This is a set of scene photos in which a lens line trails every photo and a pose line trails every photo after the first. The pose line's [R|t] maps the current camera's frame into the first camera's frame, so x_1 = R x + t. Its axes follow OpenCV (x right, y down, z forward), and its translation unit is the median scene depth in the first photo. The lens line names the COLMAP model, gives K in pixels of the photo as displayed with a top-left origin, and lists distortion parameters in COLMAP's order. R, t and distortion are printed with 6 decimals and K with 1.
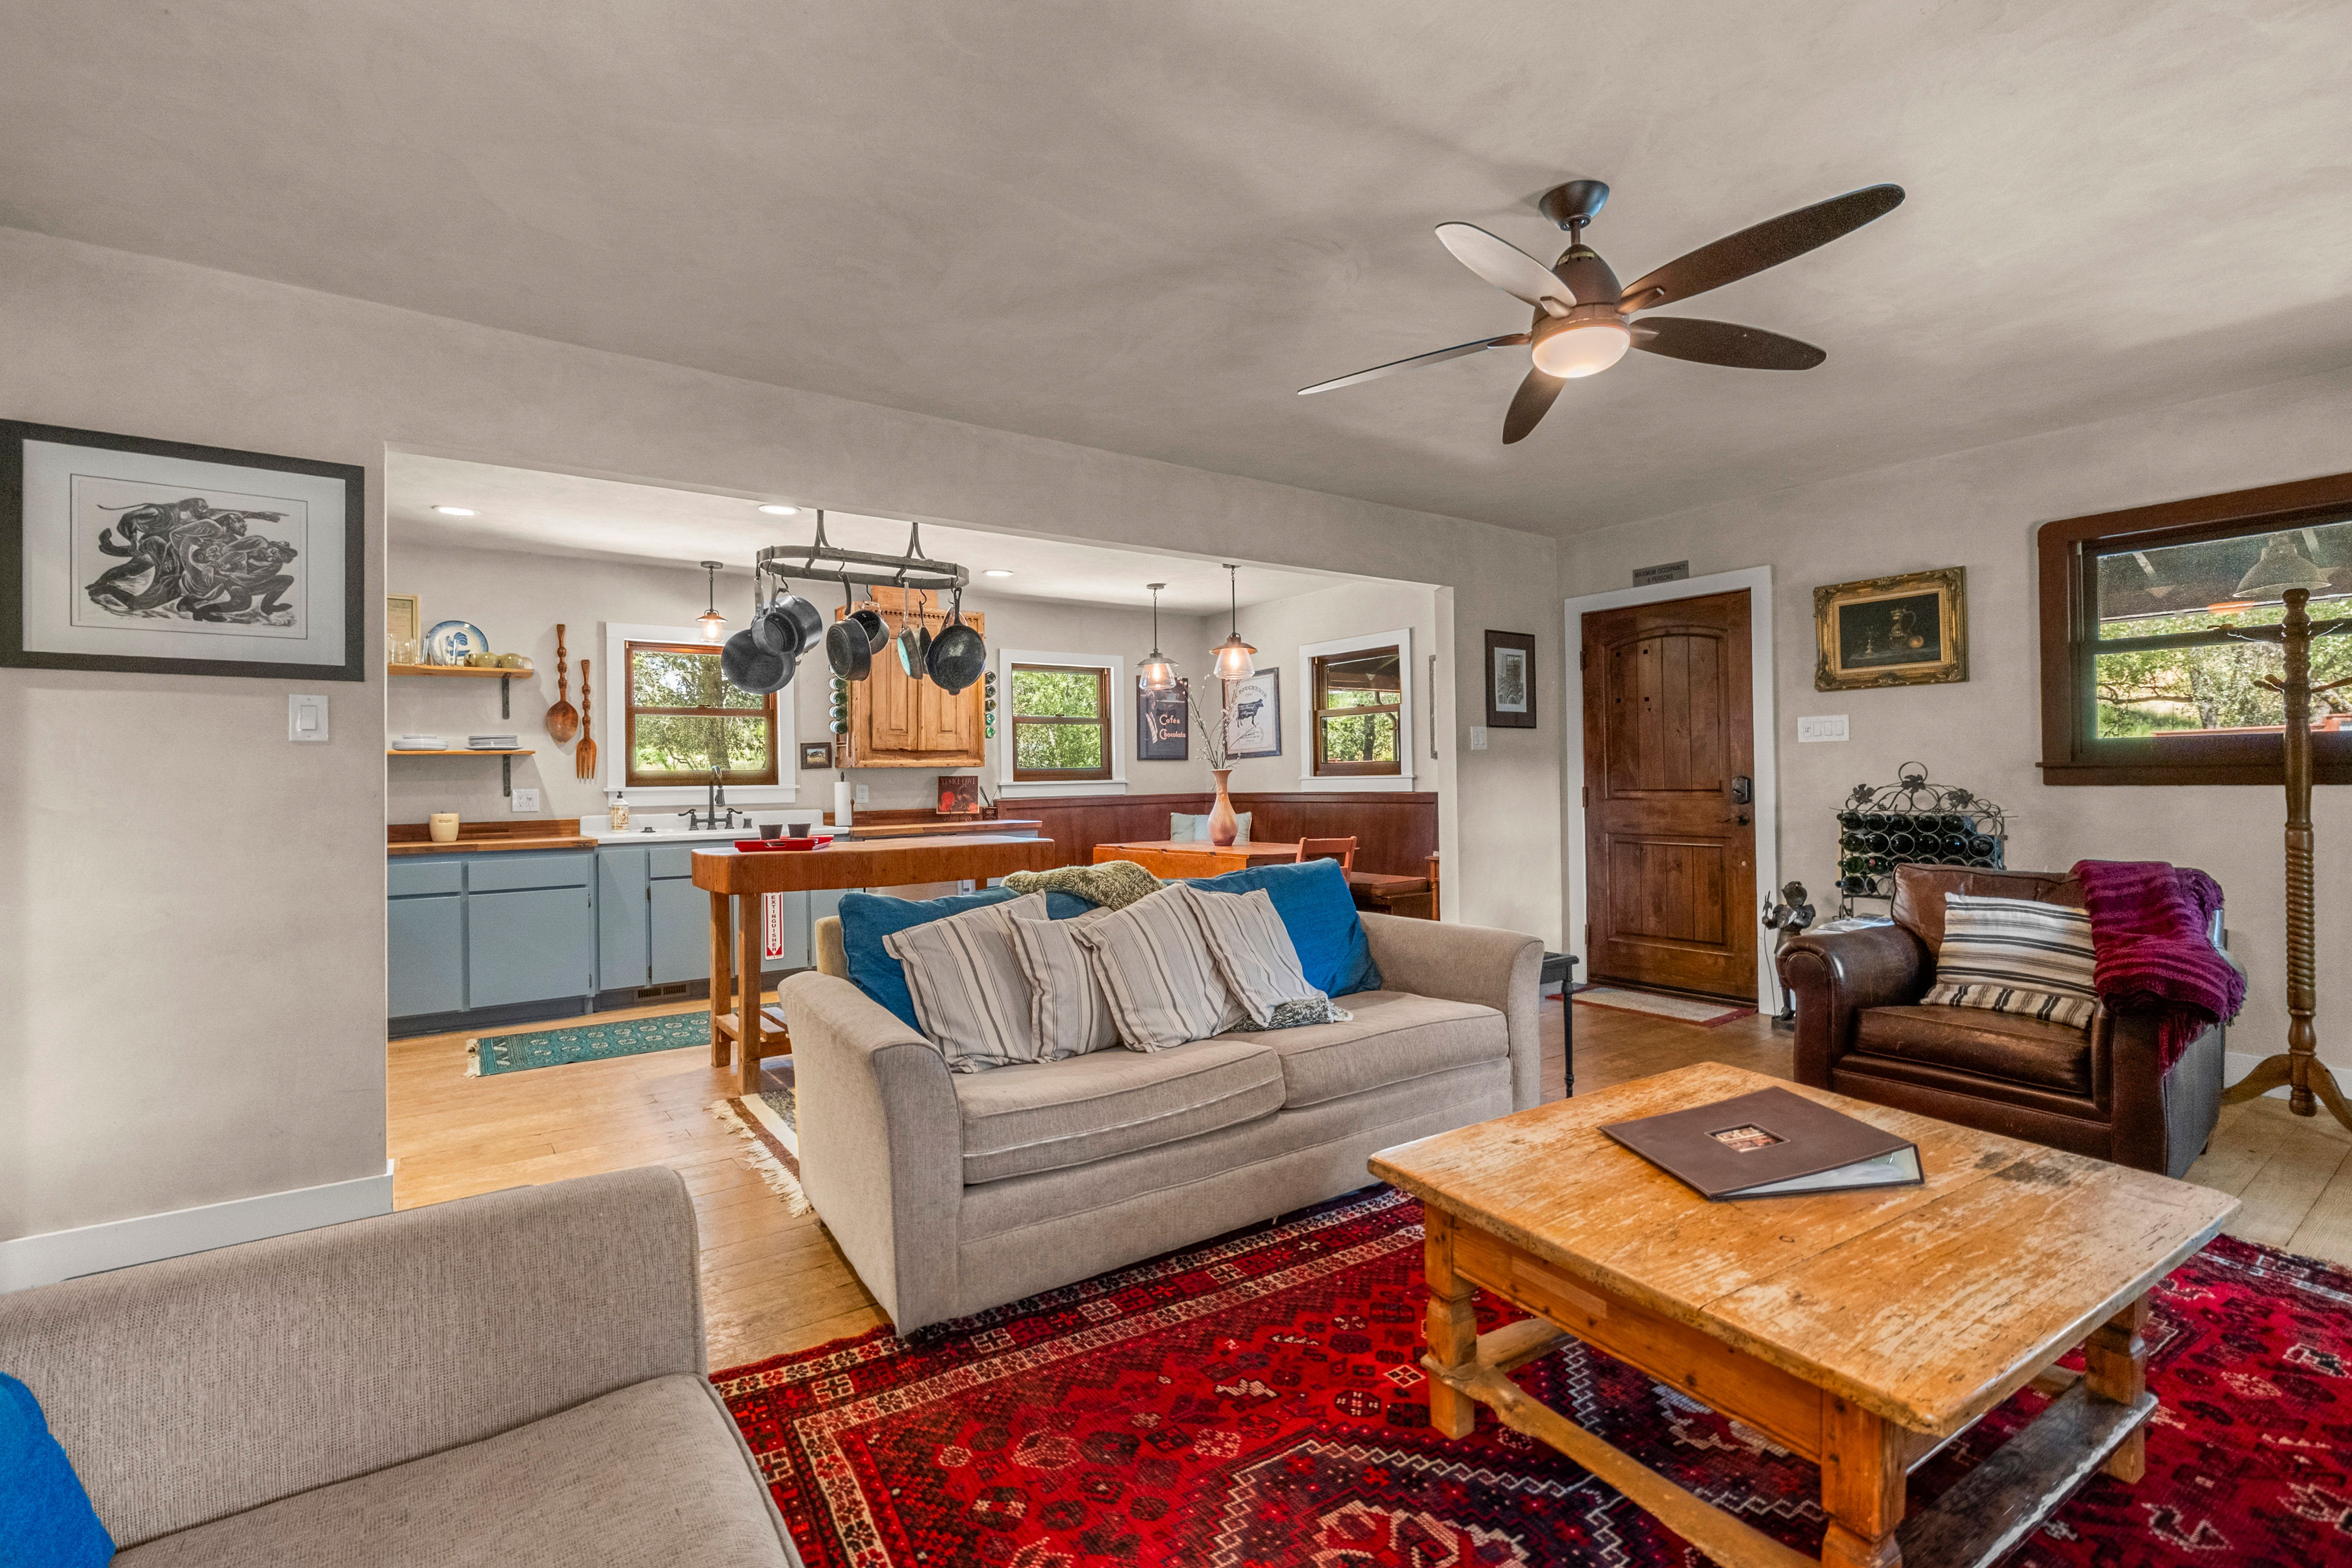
lens RADIAL K [[1050.6, 0, 1171.5], [0, 1050.6, 771.9], [0, 0, 1]] dist [-0.002282, 0.000191]
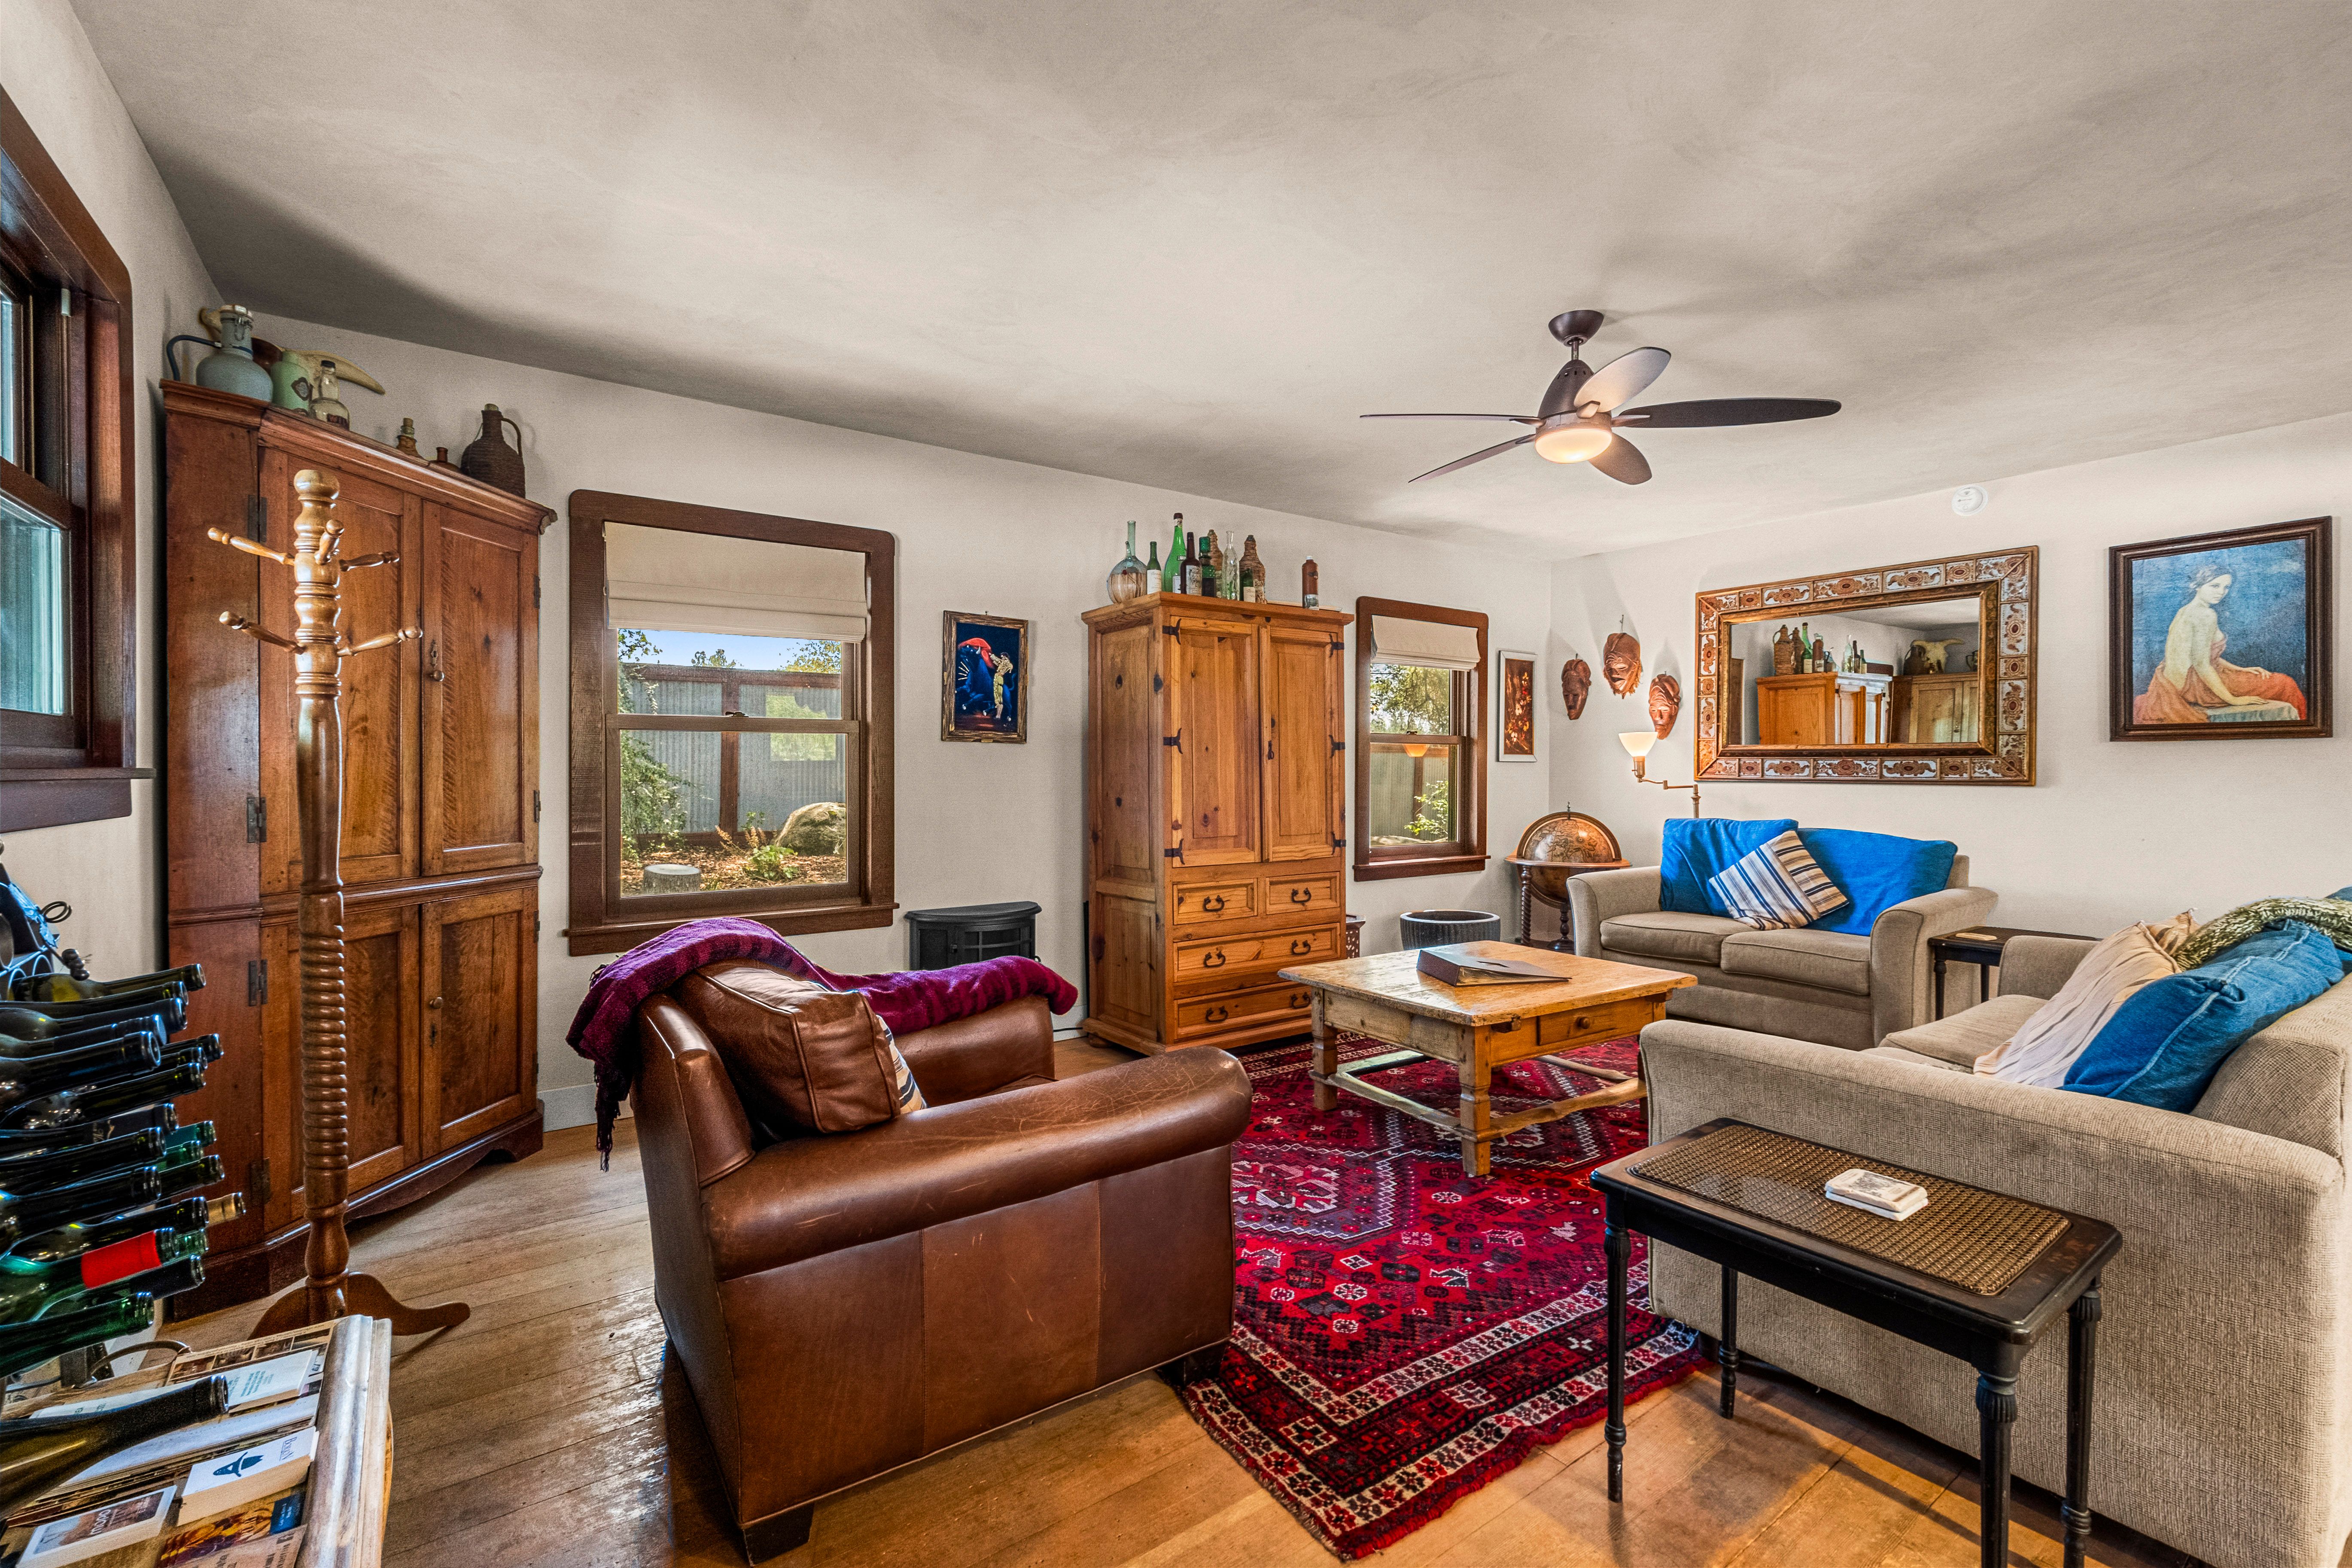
lens RADIAL K [[1009.5, 0, 1181.2], [0, 1009.5, 774.2], [0, 0, 1]] dist [-0.002911, 0.000043]
pose [[-0.999882, 0.015364, -0.000464, 0.385578], [0.015364, 0.999882, 0.000116, -0.001026], [0.000466, 0.000109, -1.000000, 0.984887]]
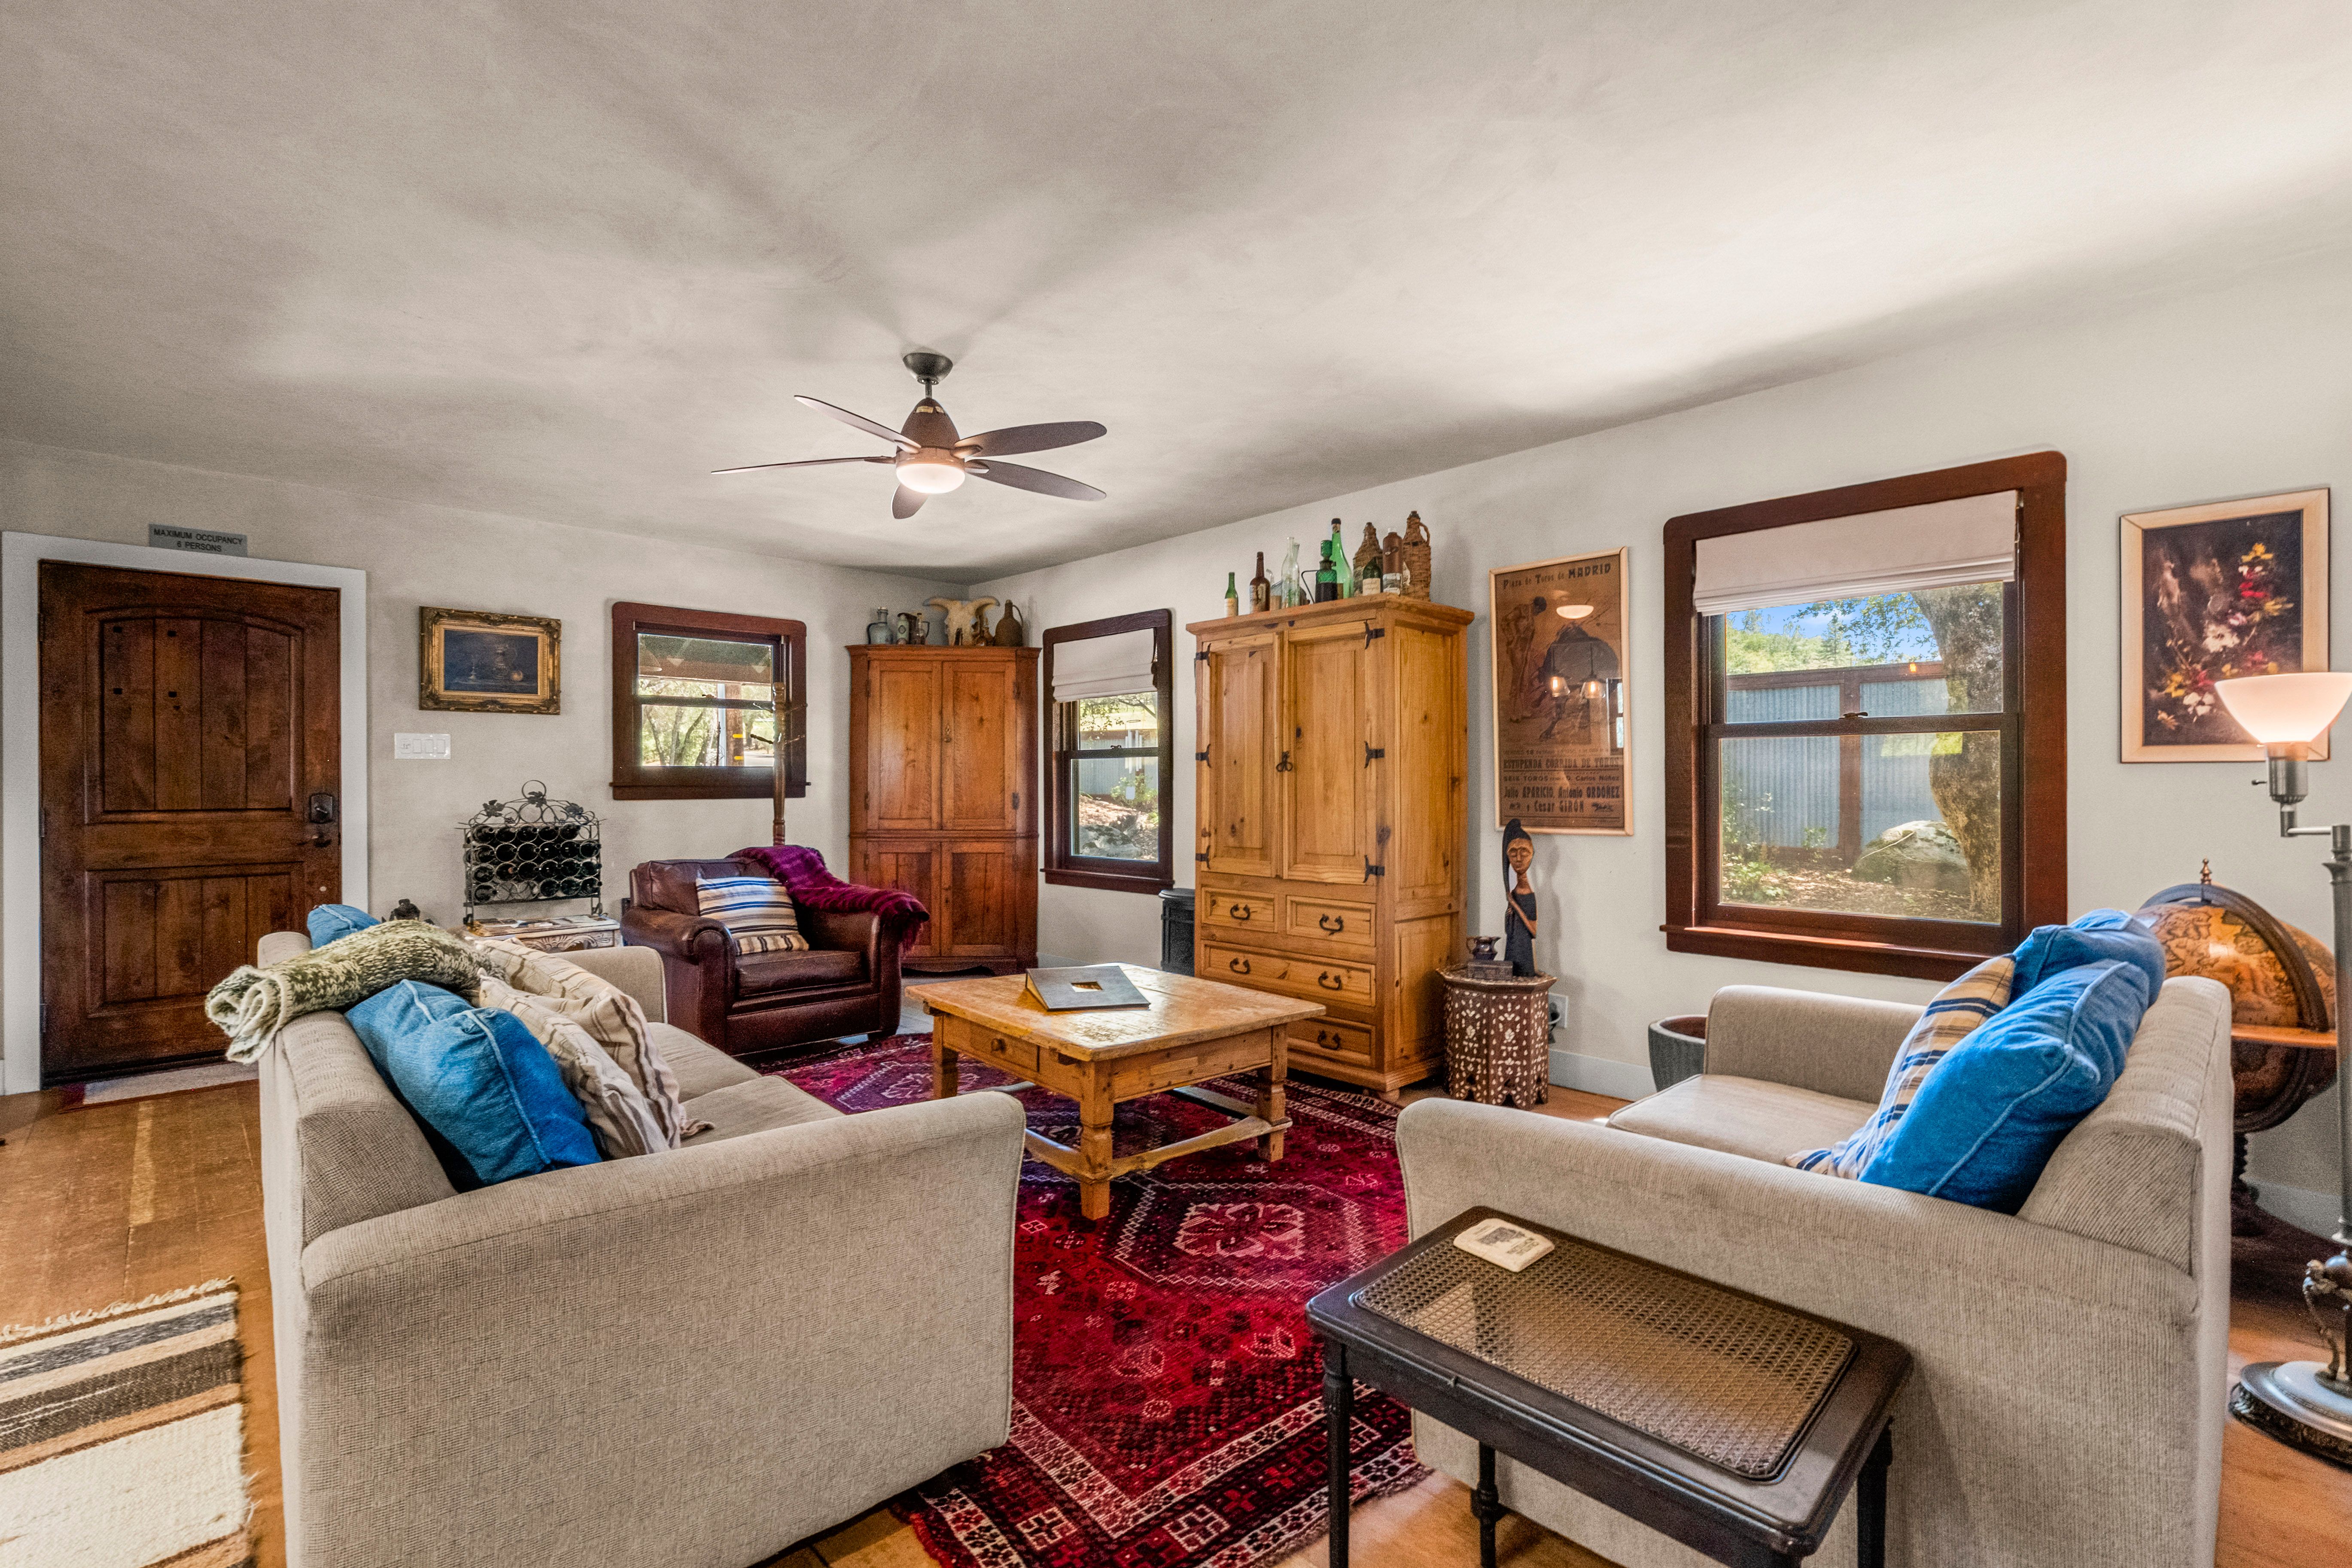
lens RADIAL K [[1034.9, 0, 1176.0], [0, 1034.9, 784.0], [0, 0, 1]] dist [-0.006608, -0.000210]
pose [[-0.148999, 0.012523, 0.988758, -0.434033], [0.000419, 0.999921, -0.012601, 0.007701], [-0.988837, -0.001463, -0.148992, 0.389810]]
